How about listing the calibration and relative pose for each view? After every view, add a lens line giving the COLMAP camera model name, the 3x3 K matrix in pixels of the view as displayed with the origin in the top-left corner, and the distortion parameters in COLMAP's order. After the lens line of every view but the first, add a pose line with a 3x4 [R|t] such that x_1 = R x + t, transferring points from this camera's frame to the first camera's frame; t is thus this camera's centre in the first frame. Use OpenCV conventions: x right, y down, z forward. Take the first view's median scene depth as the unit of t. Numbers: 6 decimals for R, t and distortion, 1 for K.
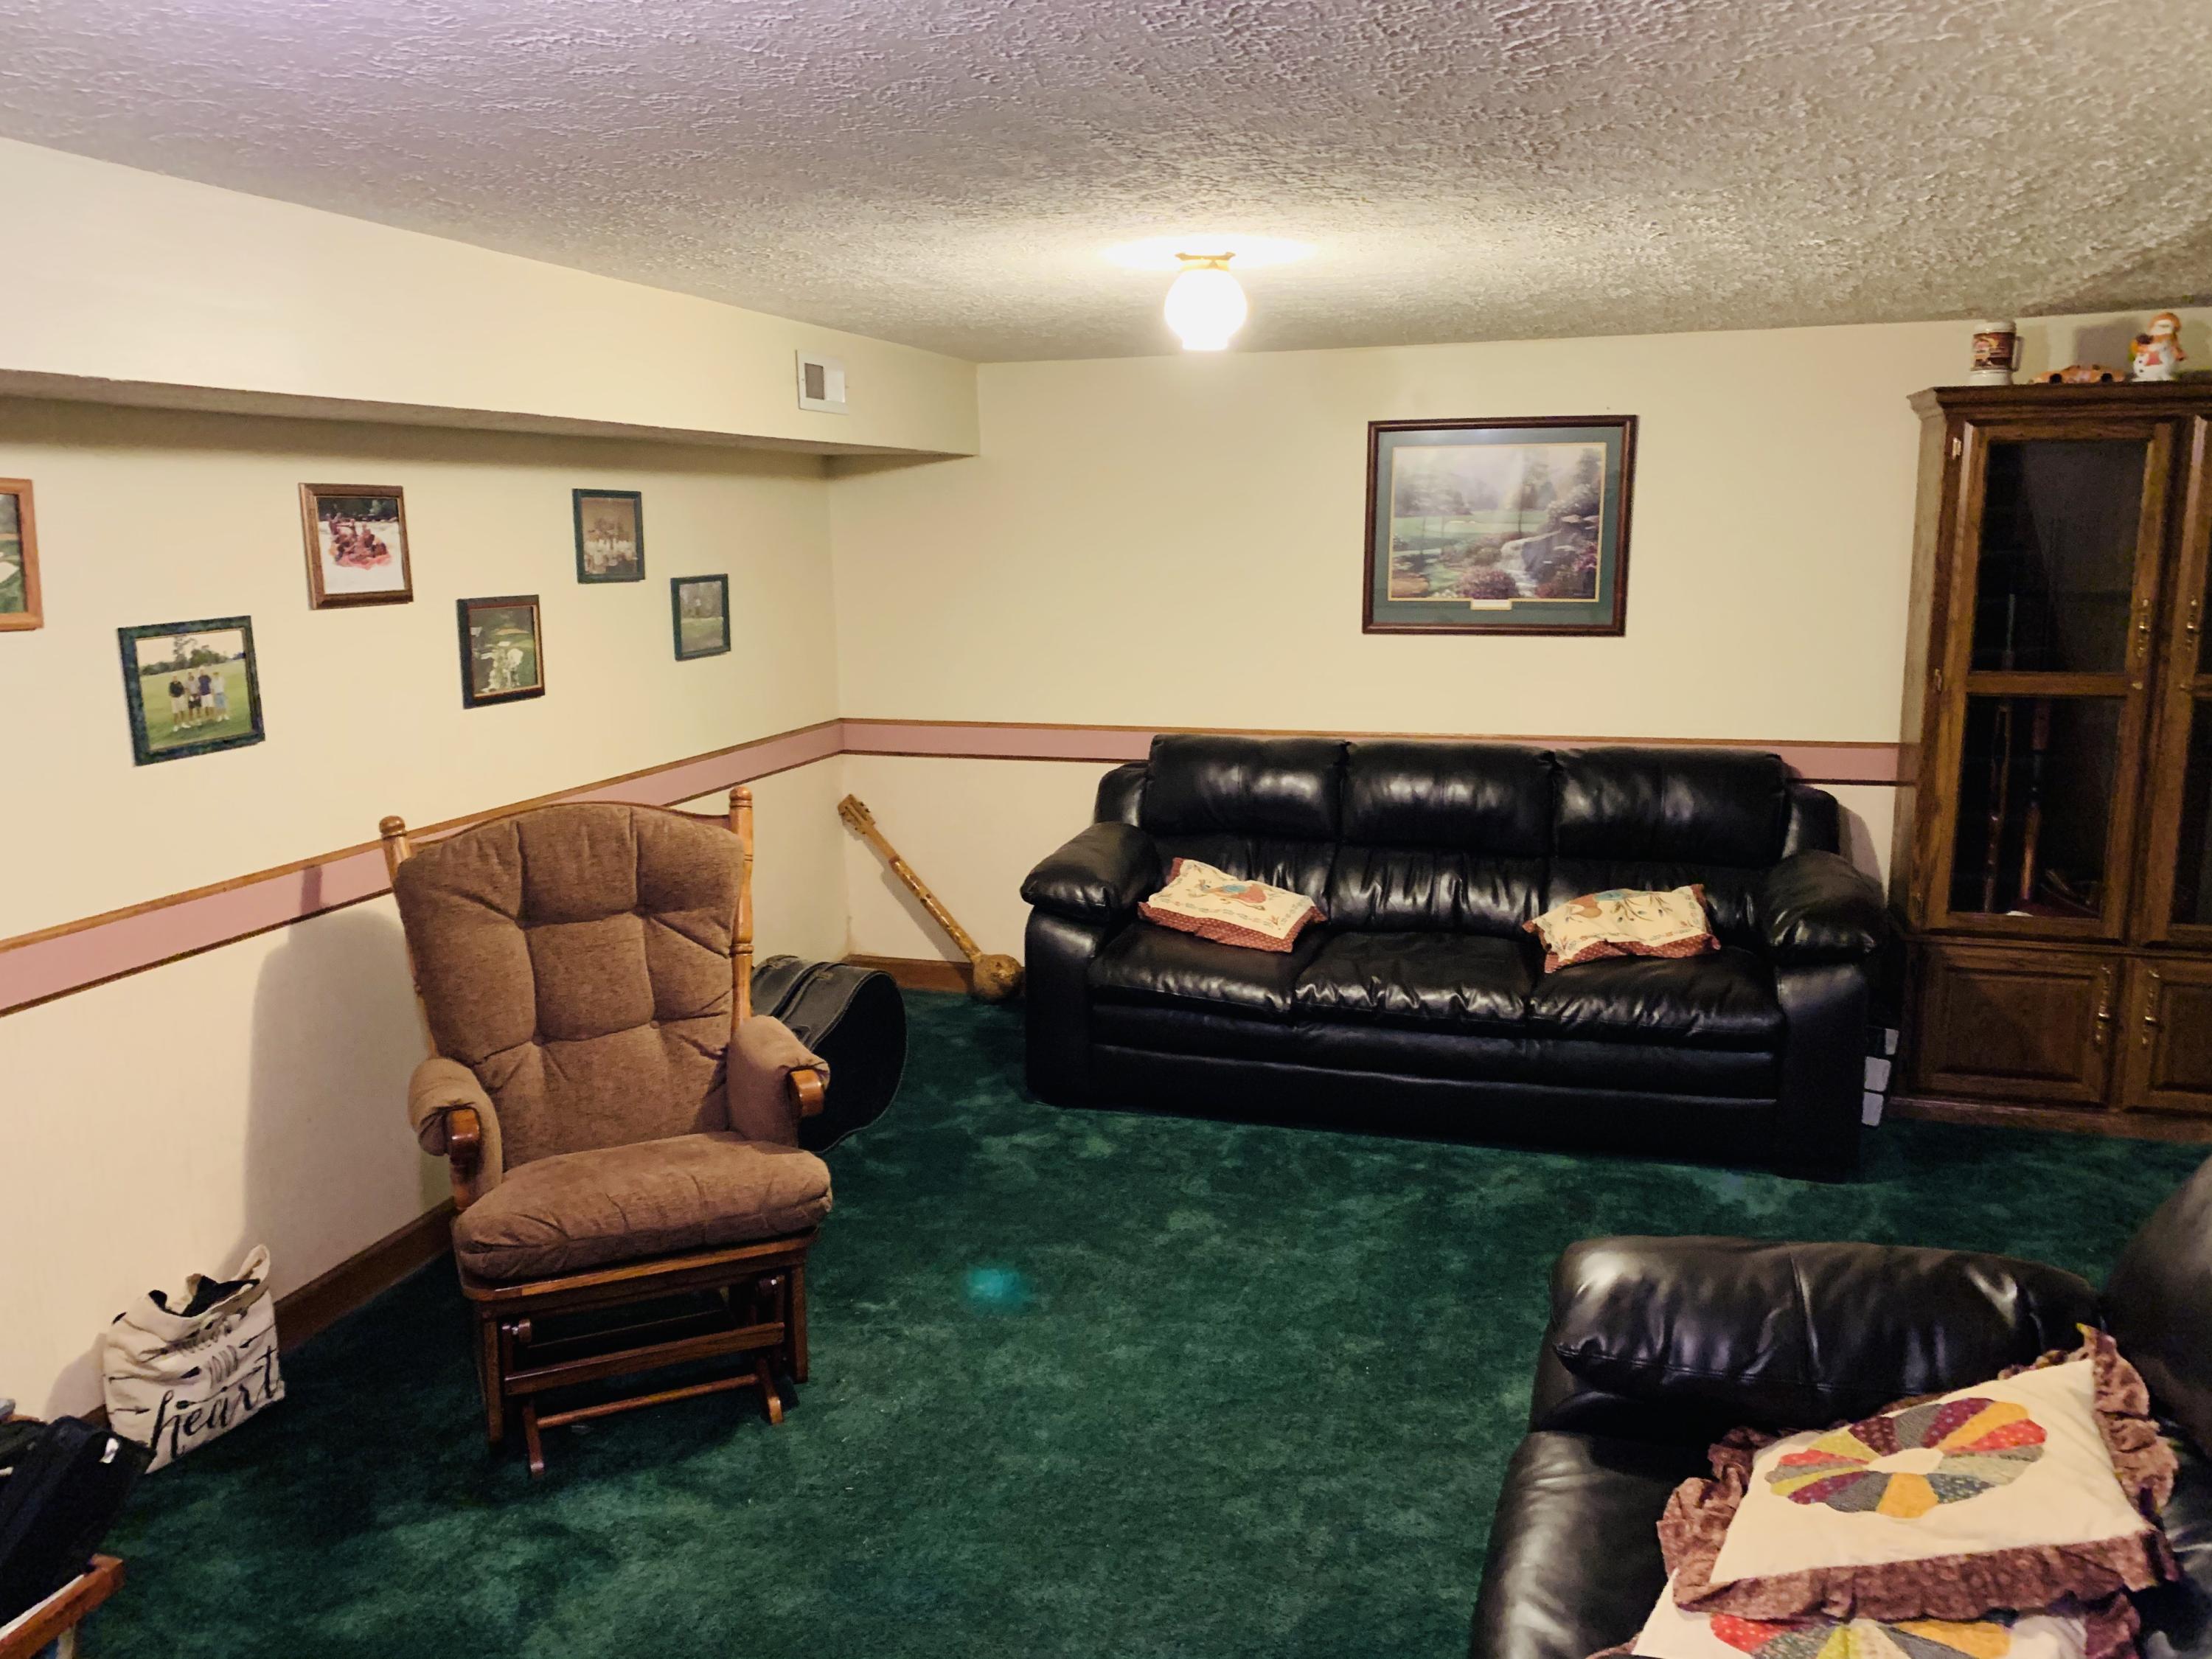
lens RADIAL K [[1675.8, 0, 1087.7], [0, 1675.8, 830.3], [0, 0, 1]] dist [0.048682, -0.060273]
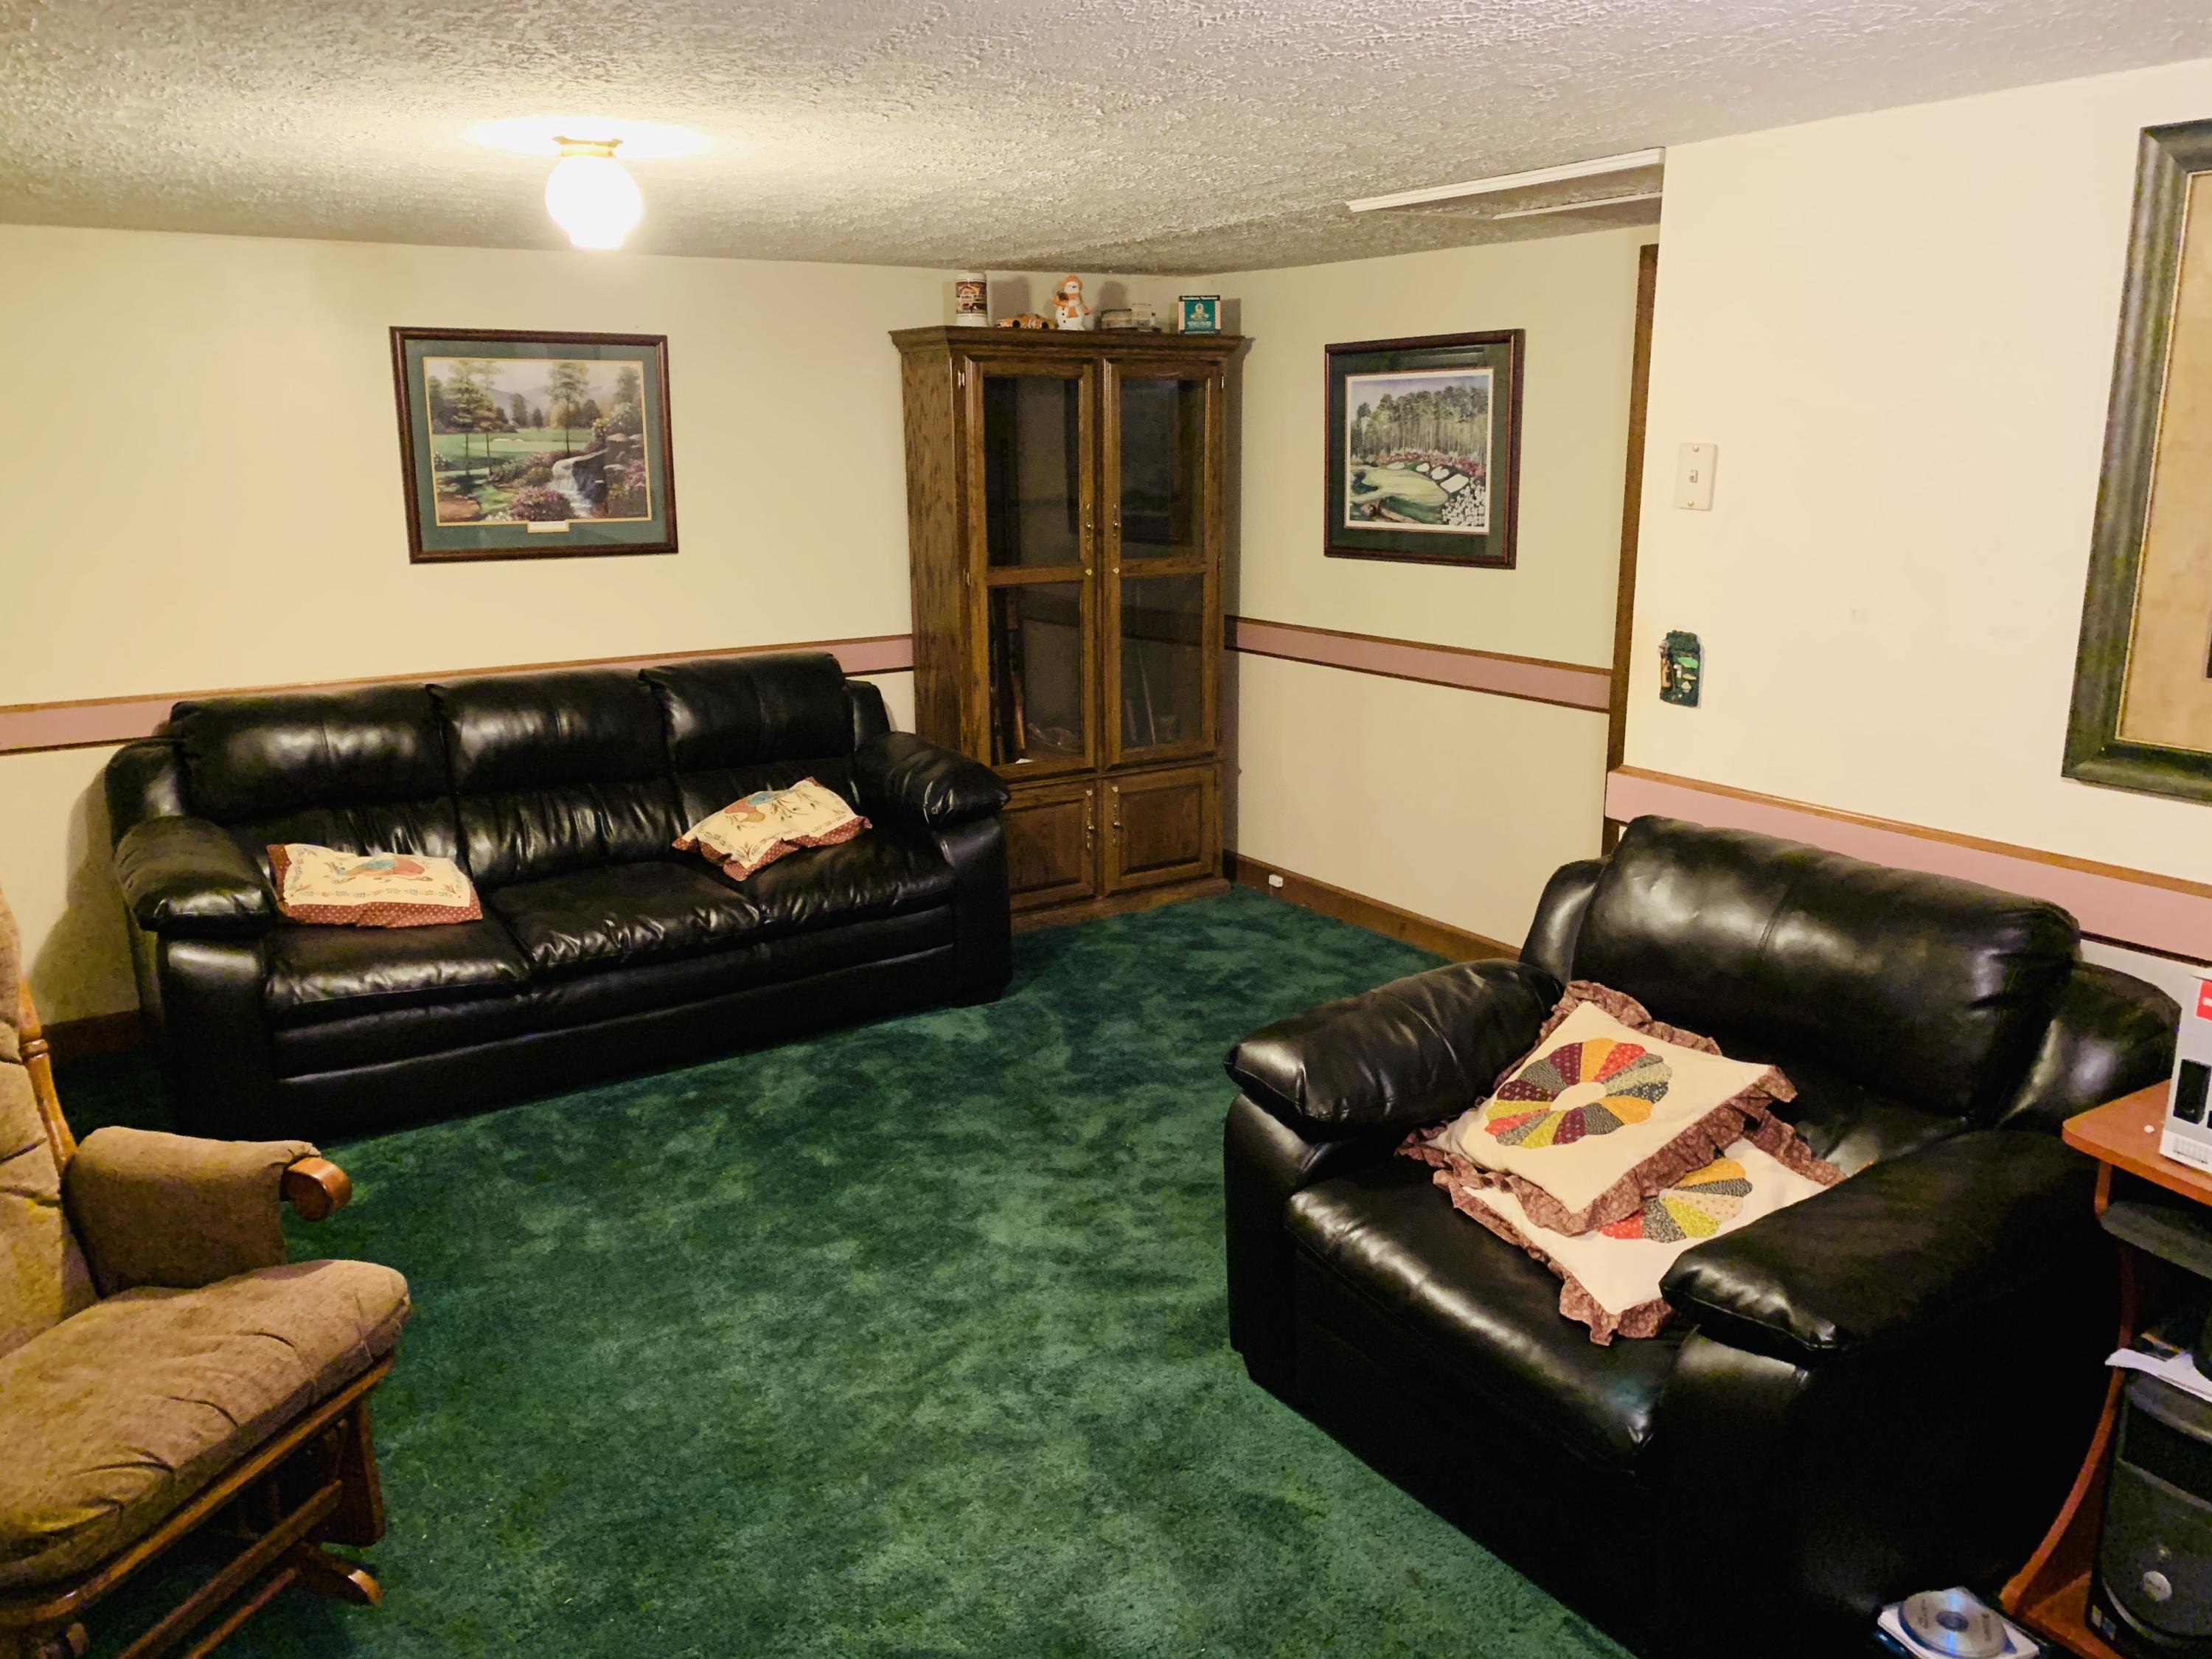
lens RADIAL K [[1675.8, 0, 1099.2], [0, 1675.8, 831.8], [0, 0, 1]] dist [0.048682, -0.060273]
pose [[0.639785, -0.175685, 0.748204, -0.353294], [0.139772, 0.983885, 0.111506, -0.029427], [-0.755737, 0.033238, 0.654031, 0.154823]]
